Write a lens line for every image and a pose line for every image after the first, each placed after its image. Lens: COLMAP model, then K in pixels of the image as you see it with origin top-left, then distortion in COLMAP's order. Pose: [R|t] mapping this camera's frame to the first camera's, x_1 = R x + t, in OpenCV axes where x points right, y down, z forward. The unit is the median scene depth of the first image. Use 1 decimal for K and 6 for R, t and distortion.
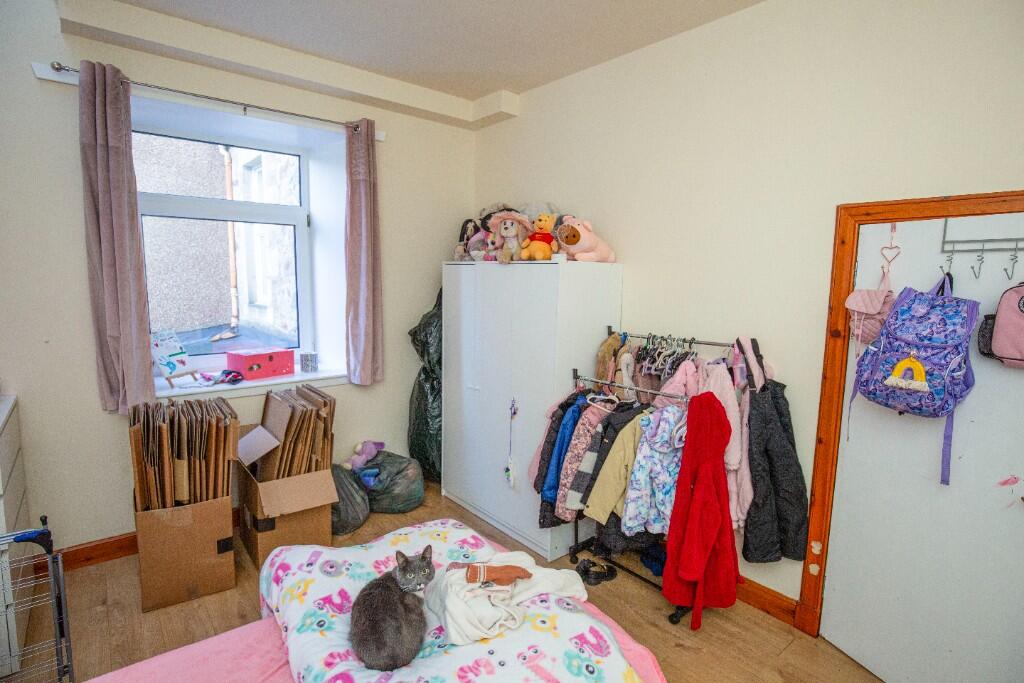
lens RADIAL K [[512.9, 0, 512.0], [0, 512.9, 341.5], [0, 0, 1]] dist [-0.018227, 0.001712]
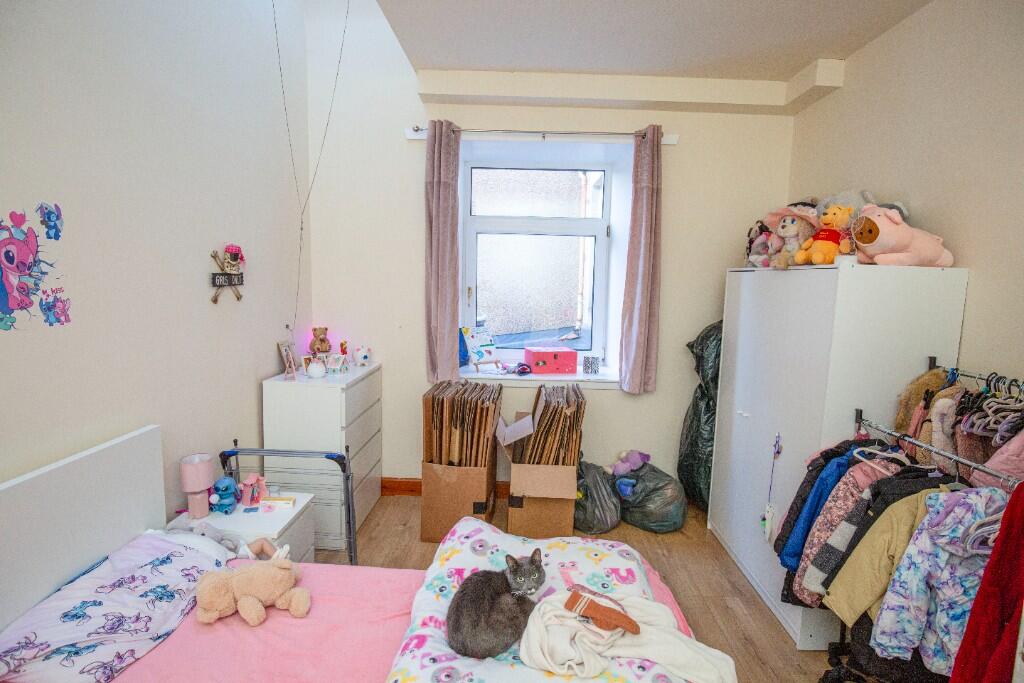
lens RADIAL K [[512.9, 0, 512.0], [0, 512.9, 341.5], [0, 0, 1]] dist [-0.018227, 0.001712]
pose [[0.762646, 0.079934, -0.641859, 0.208407], [-0.093877, 0.995506, 0.012432, -0.006570], [0.639968, 0.050775, 0.766722, 0.107092]]
